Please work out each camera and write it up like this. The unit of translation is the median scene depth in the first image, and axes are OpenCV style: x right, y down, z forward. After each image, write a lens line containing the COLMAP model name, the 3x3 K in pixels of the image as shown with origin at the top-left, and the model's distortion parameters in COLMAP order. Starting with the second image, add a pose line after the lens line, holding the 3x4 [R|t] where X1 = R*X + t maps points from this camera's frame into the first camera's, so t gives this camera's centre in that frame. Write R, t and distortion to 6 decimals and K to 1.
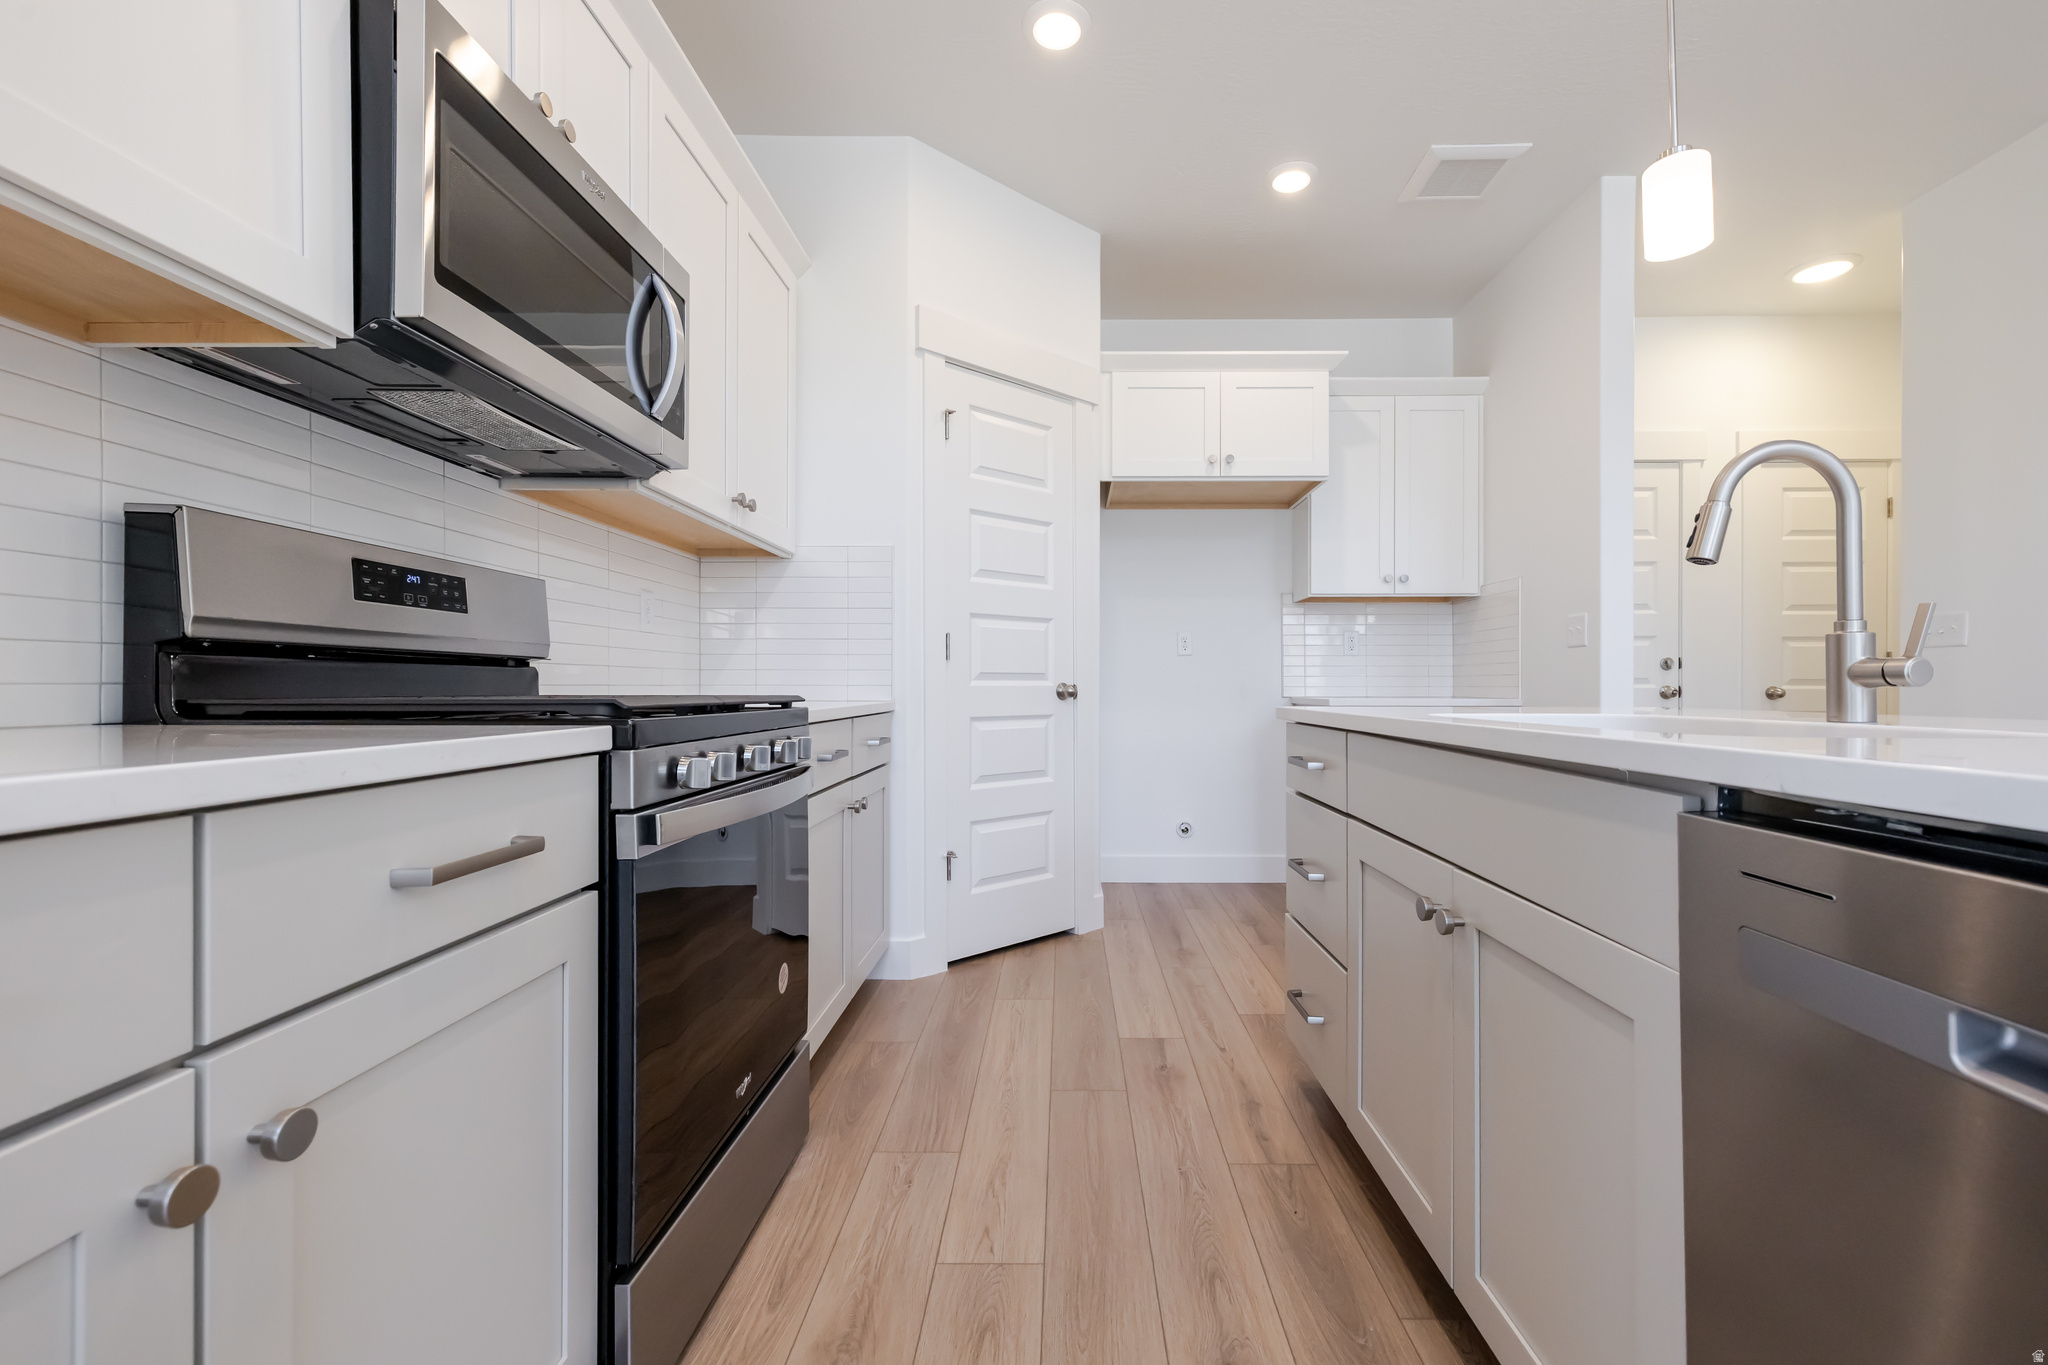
lens RADIAL K [[870.9, 0, 1038.9], [0, 870.9, 684.7], [0, 0, 1]] dist [0.003707, 0.000590]
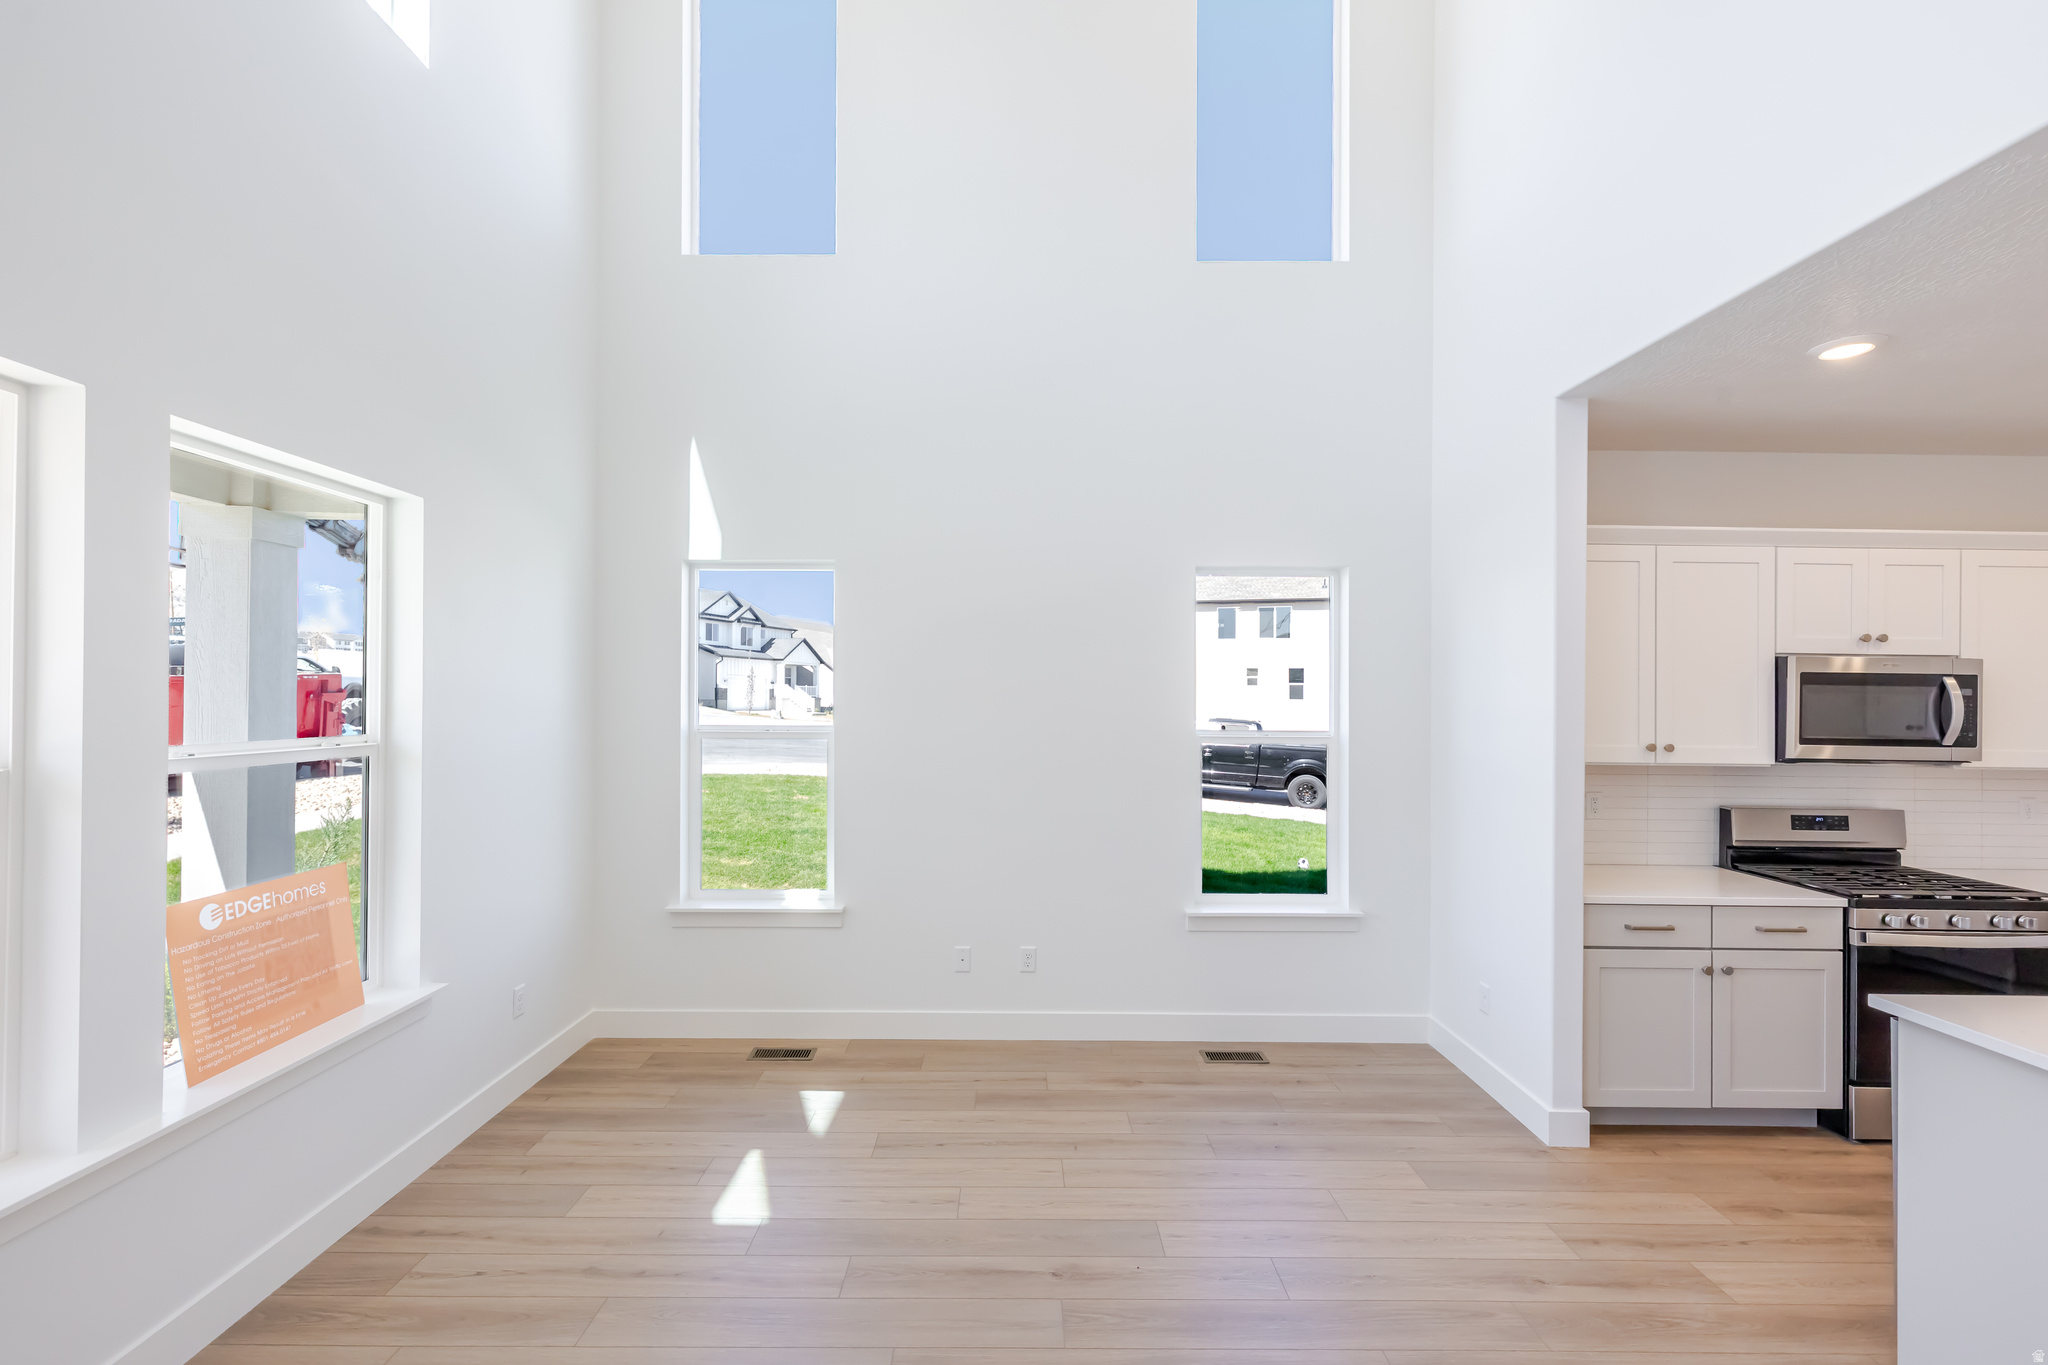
lens RADIAL K [[870.9, 0, 1032.8], [0, 870.9, 689.8], [0, 0, 1]] dist [0.003707, 0.000590]
pose [[0.026307, -0.008237, -0.999620, 1.961551], [-0.005145, 0.999952, -0.008375, -0.506831], [0.999641, 0.005364, 0.026264, -1.520855]]
